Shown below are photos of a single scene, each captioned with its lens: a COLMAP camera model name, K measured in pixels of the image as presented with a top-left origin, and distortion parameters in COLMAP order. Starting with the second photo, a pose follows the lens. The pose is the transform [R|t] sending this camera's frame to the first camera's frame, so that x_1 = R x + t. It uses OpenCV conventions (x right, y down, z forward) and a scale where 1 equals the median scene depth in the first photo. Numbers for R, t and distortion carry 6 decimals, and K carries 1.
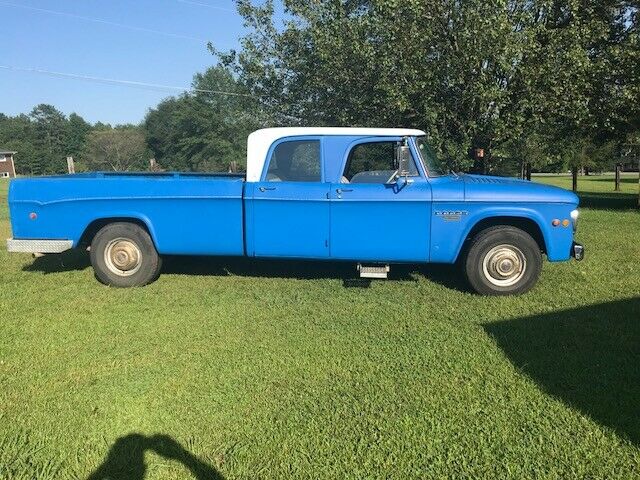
lens RADIAL K [[532.2, 0, 320.0], [0, 532.2, 240.0], [0, 0, 1]] dist [0.016983, 0.007796]
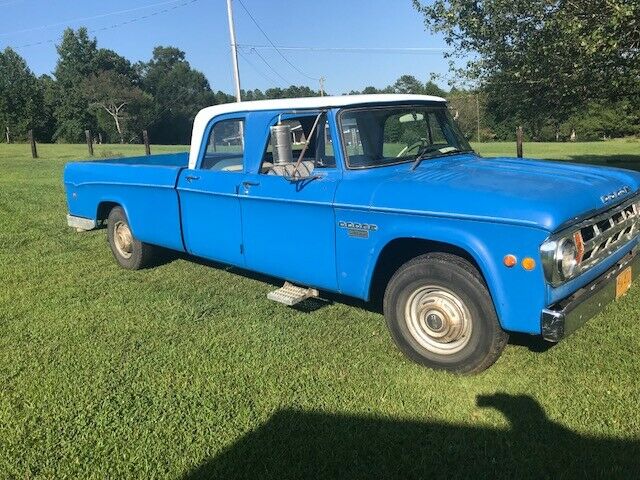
lens RADIAL K [[532.2, 0, 320.0], [0, 532.2, 240.0], [0, 0, 1]] dist [0.016983, 0.007796]
pose [[0.792978, 0.100491, -0.600905, 0.573397], [-0.060415, 0.994412, 0.086573, -0.082777], [0.606247, -0.032347, 0.794618, 0.435159]]
